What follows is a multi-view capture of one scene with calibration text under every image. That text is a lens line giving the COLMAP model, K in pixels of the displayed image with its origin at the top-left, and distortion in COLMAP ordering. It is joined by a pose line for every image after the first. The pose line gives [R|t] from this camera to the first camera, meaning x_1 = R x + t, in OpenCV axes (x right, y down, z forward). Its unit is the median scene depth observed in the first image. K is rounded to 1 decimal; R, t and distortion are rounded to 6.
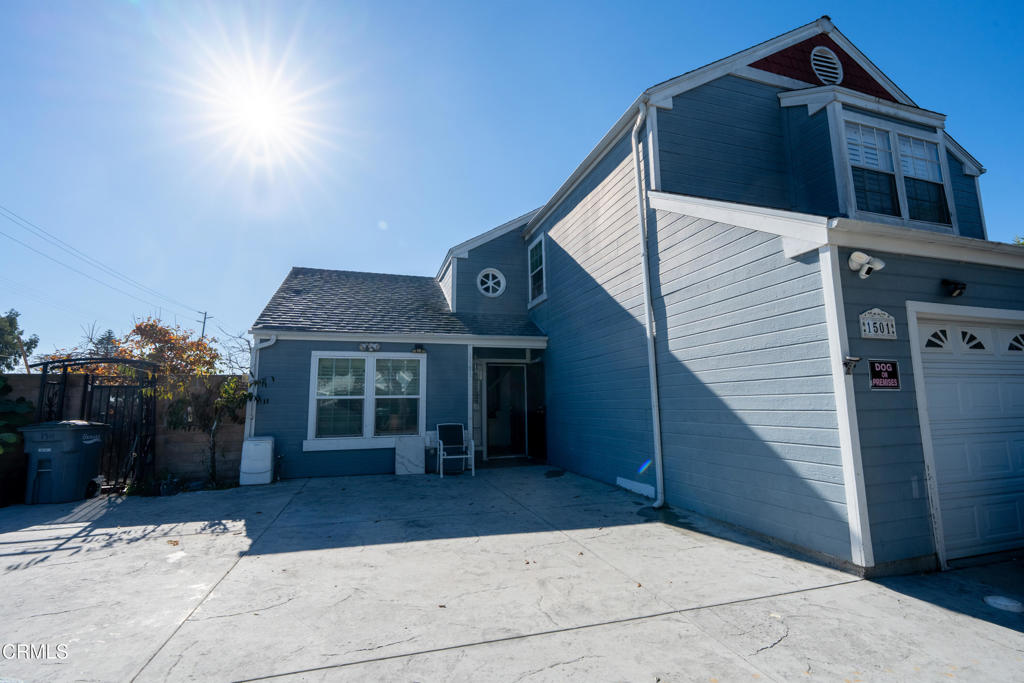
lens RADIAL K [[452.4, 0, 509.4], [0, 452.4, 340.9], [0, 0, 1]] dist [-0.010474, 0.000264]
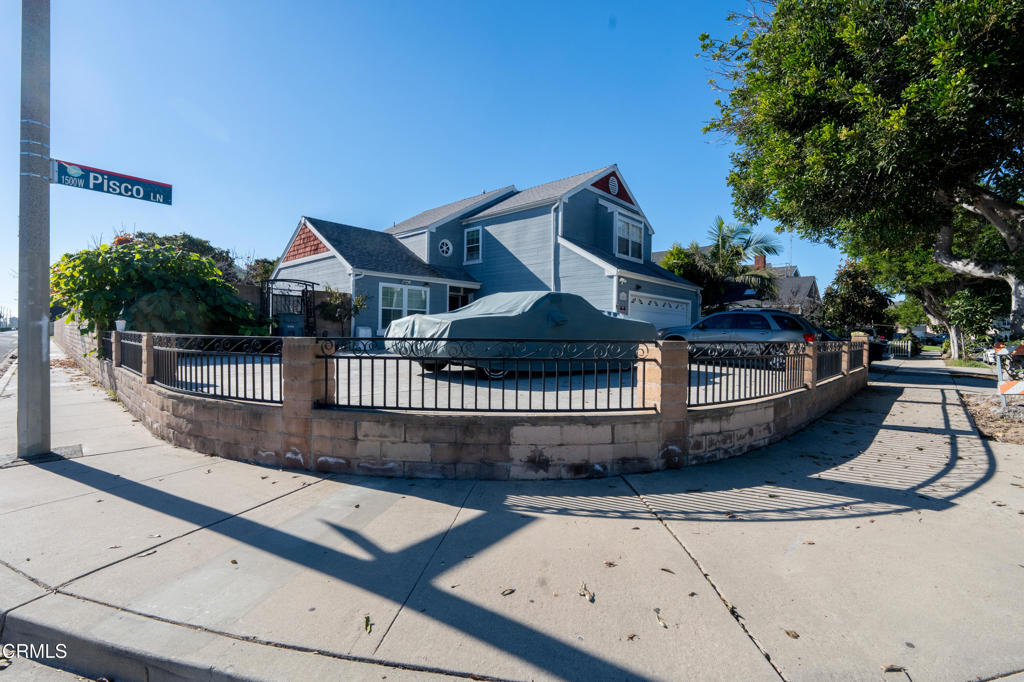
lens RADIAL K [[452.4, 0, 509.4], [0, 452.4, 340.4], [0, 0, 1]] dist [-0.010474, 0.000264]
pose [[0.868782, 0.018549, 0.494847, -1.067619], [-0.094519, 0.987137, 0.128941, -0.038189], [-0.486091, -0.158795, 0.859360, -1.057499]]
